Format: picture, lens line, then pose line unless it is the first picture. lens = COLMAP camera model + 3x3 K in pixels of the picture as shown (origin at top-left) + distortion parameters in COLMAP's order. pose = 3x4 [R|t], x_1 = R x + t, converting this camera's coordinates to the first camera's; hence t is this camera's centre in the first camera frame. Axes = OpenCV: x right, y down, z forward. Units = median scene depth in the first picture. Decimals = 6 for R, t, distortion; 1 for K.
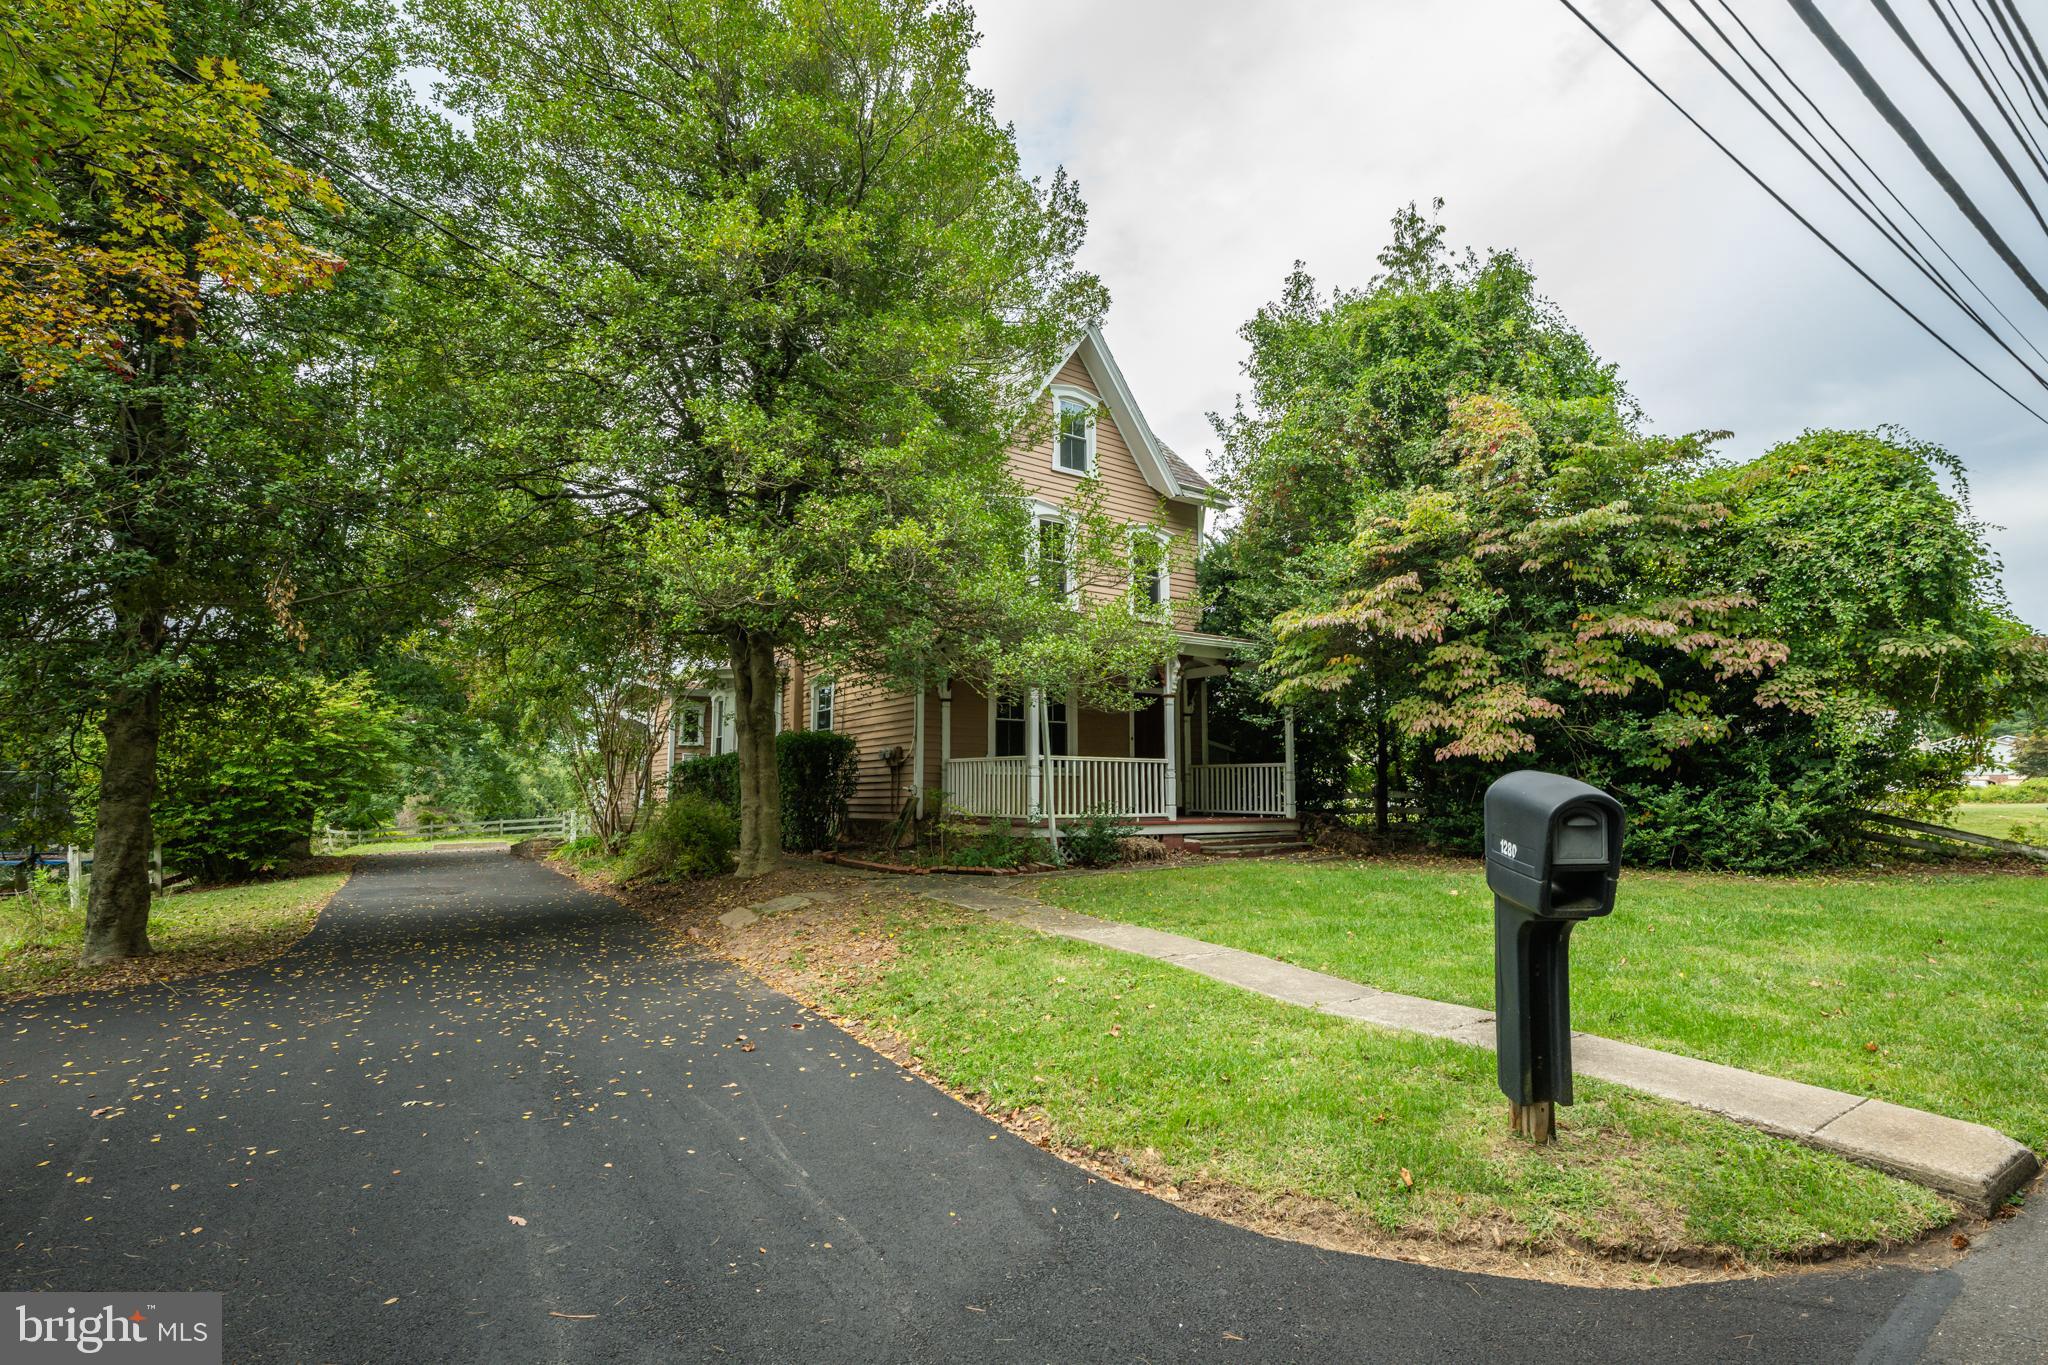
lens RADIAL K [[972.8, 0, 1024.0], [0, 972.8, 682.5], [0, 0, 1]] dist [-0.009967, -0.000034]
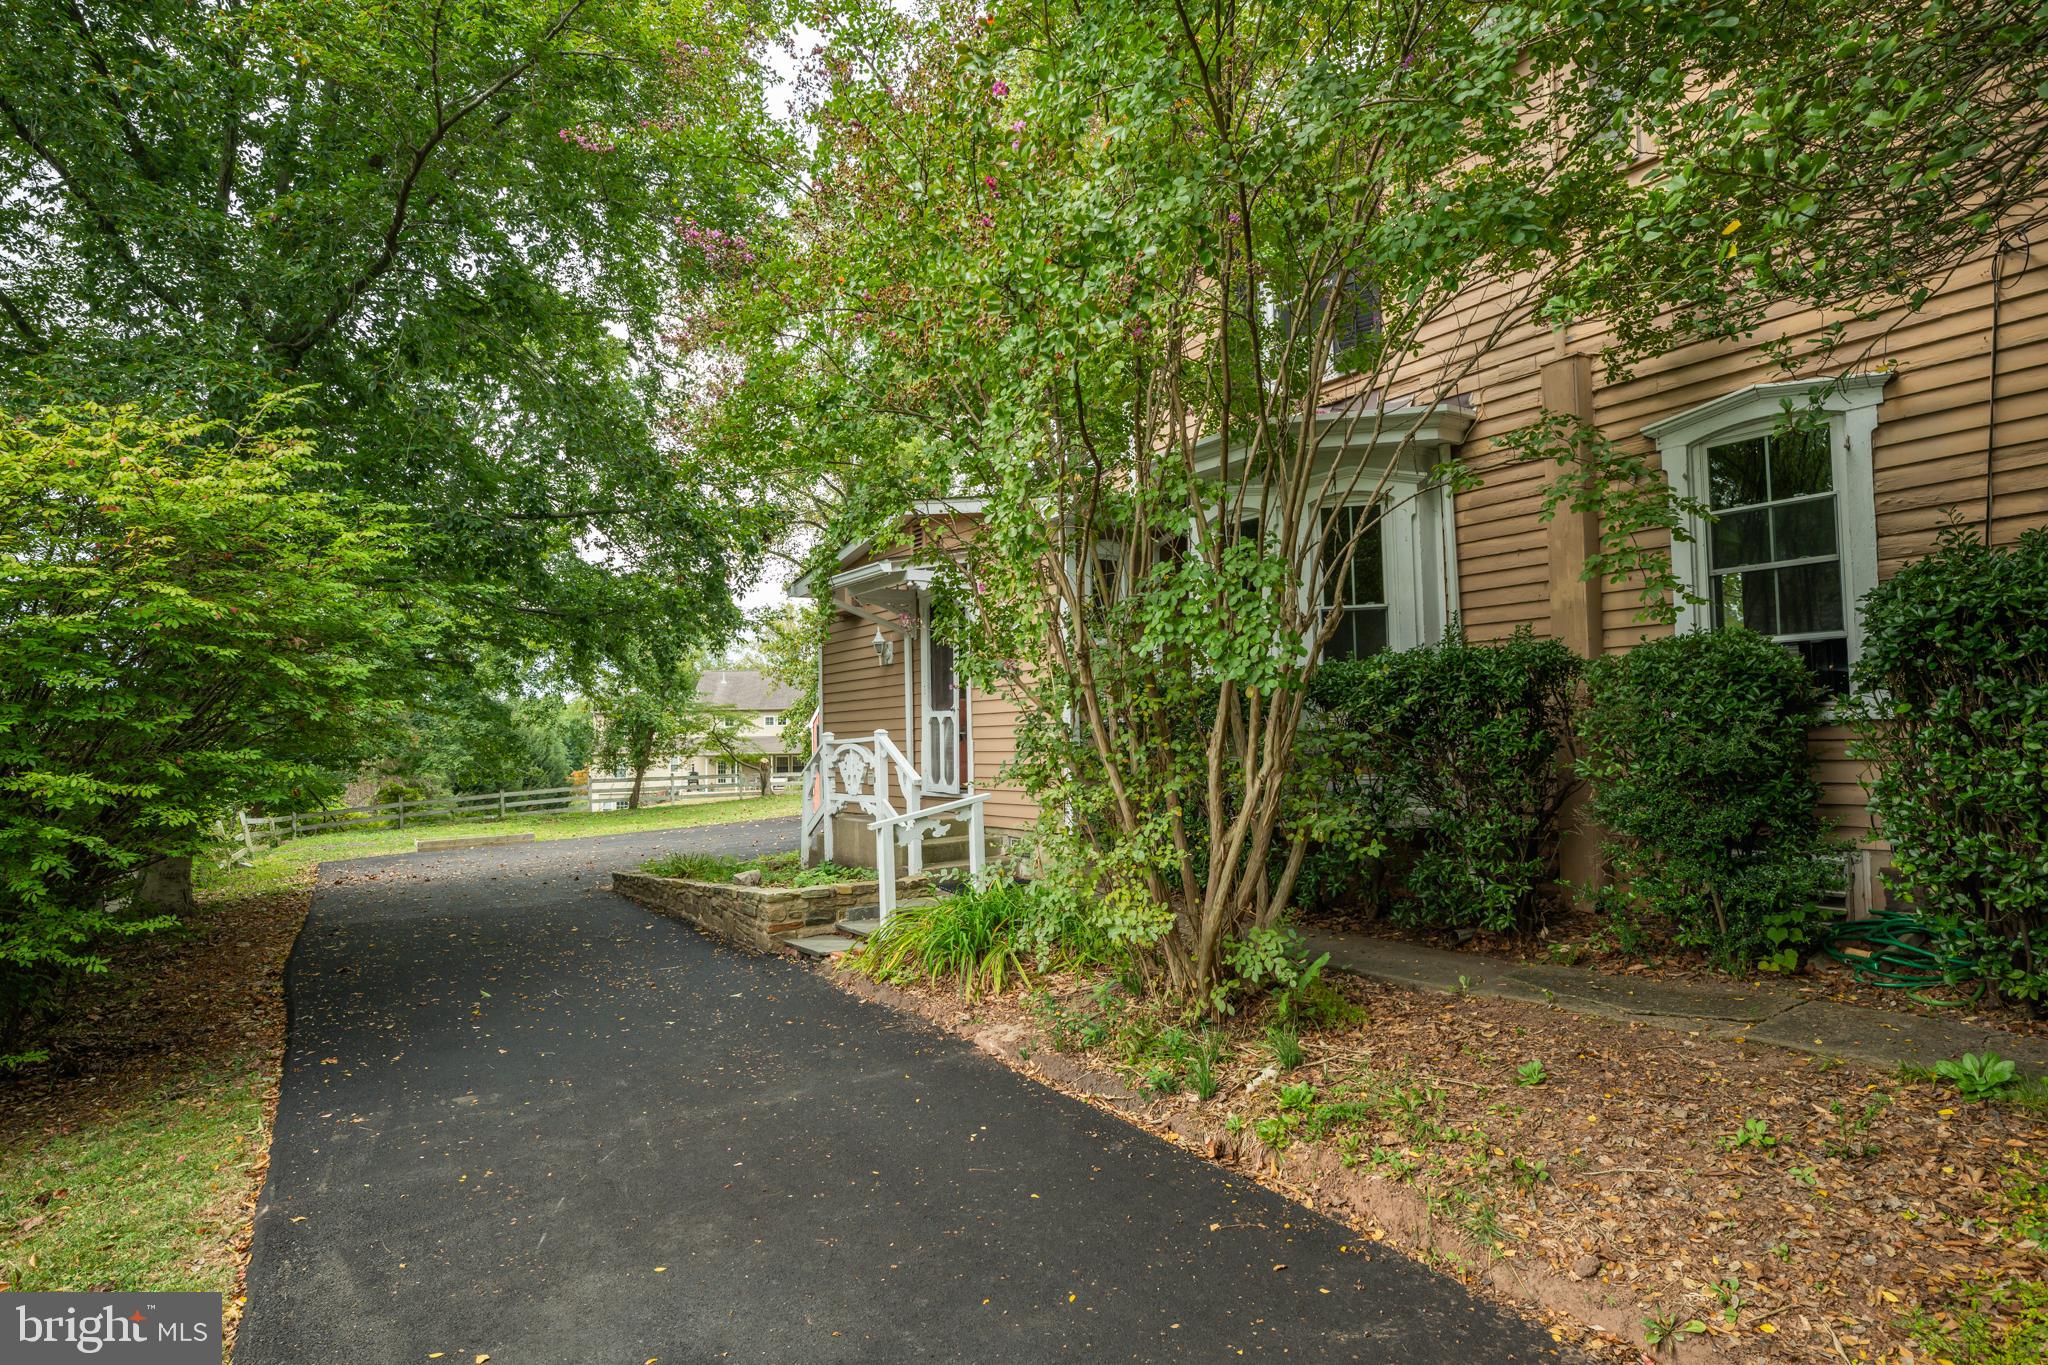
lens RADIAL K [[1060.0, 0, 1024.0], [0, 1060.0, 682.5], [0, 0, 1]] dist [-0.003262, -0.000723]
pose [[0.999780, -0.019331, 0.008123, -0.611686], [0.018769, 0.997753, 0.064320, 0.081369], [-0.009348, -0.064153, 0.997896, 0.892297]]
